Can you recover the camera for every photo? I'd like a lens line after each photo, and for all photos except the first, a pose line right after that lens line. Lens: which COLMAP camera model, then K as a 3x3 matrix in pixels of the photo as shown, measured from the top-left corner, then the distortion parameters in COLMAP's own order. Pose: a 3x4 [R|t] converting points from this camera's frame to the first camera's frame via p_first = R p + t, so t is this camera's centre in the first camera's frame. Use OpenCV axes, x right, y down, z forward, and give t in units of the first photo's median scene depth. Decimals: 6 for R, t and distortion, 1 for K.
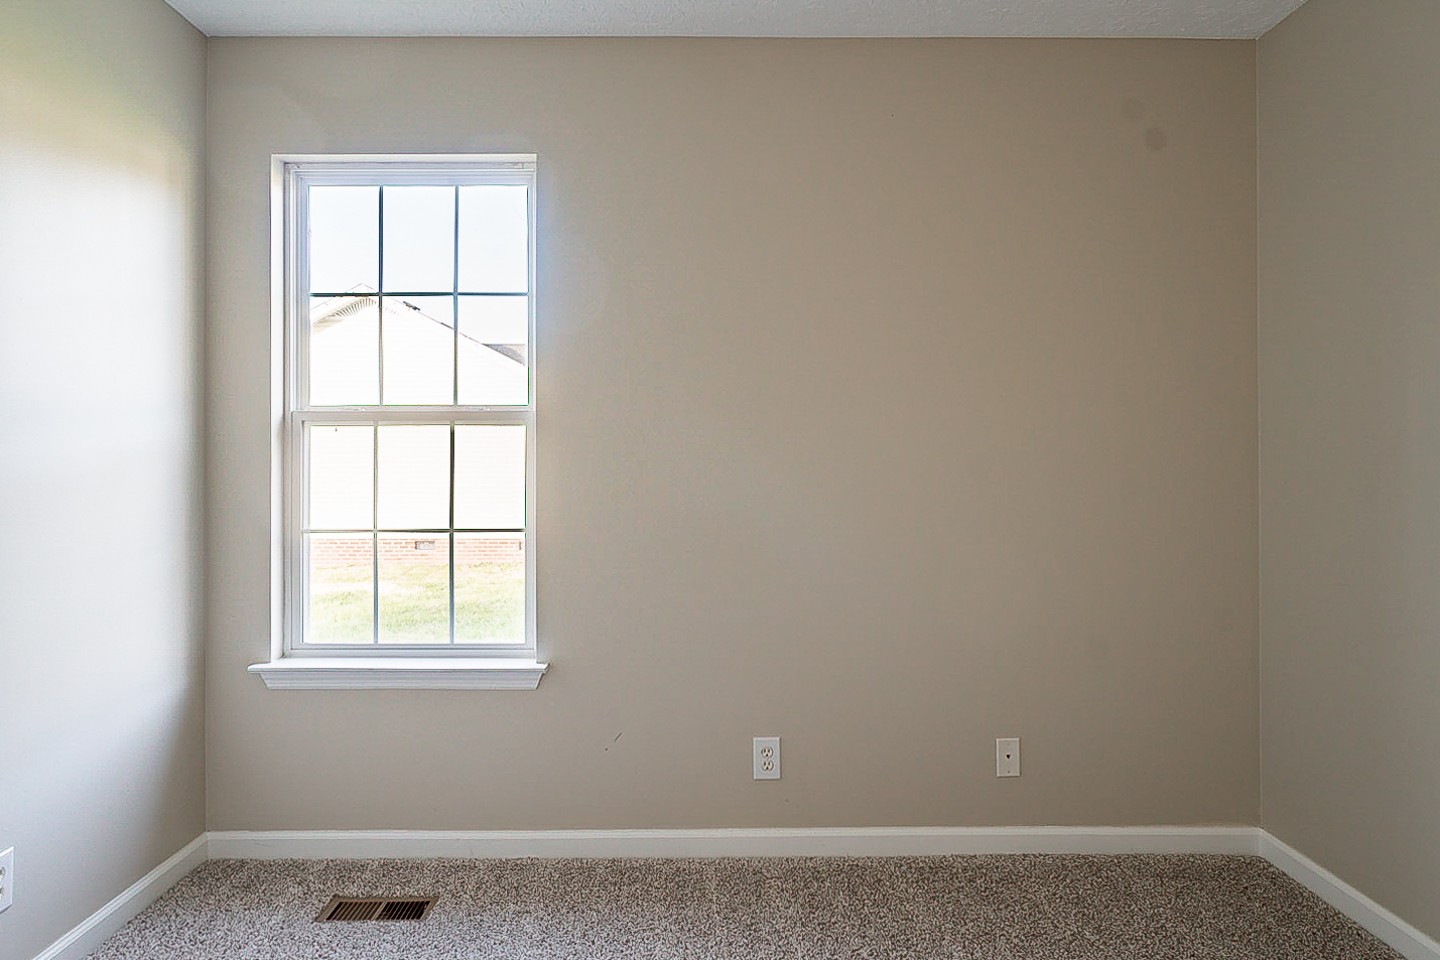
lens RADIAL K [[835.1, 0, 720.0], [0, 835.1, 480.0], [0, 0, 1]] dist [-0.007616, -0.000292]
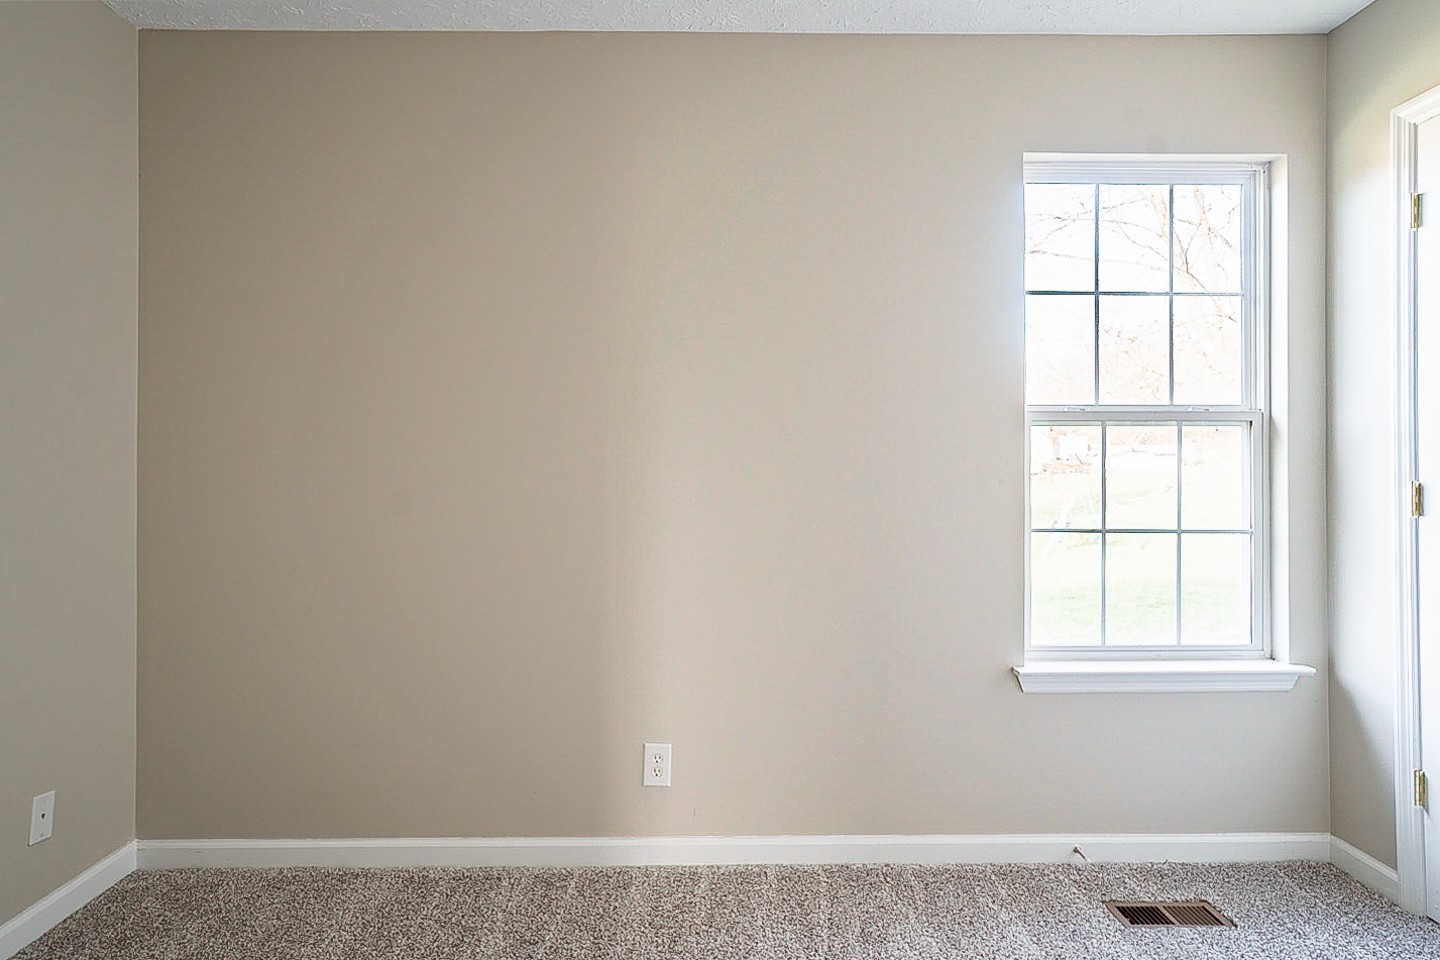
lens RADIAL K [[850.5, 0, 661.9], [0, 850.5, 474.5], [0, 0, 1]] dist [-0.018712, 0.002922]
pose [[0.999920, 0.001749, 0.012513, -0.947780], [-0.001658, 0.999972, -0.007271, 0.001328], [-0.012525, 0.007250, 0.999895, 0.002641]]
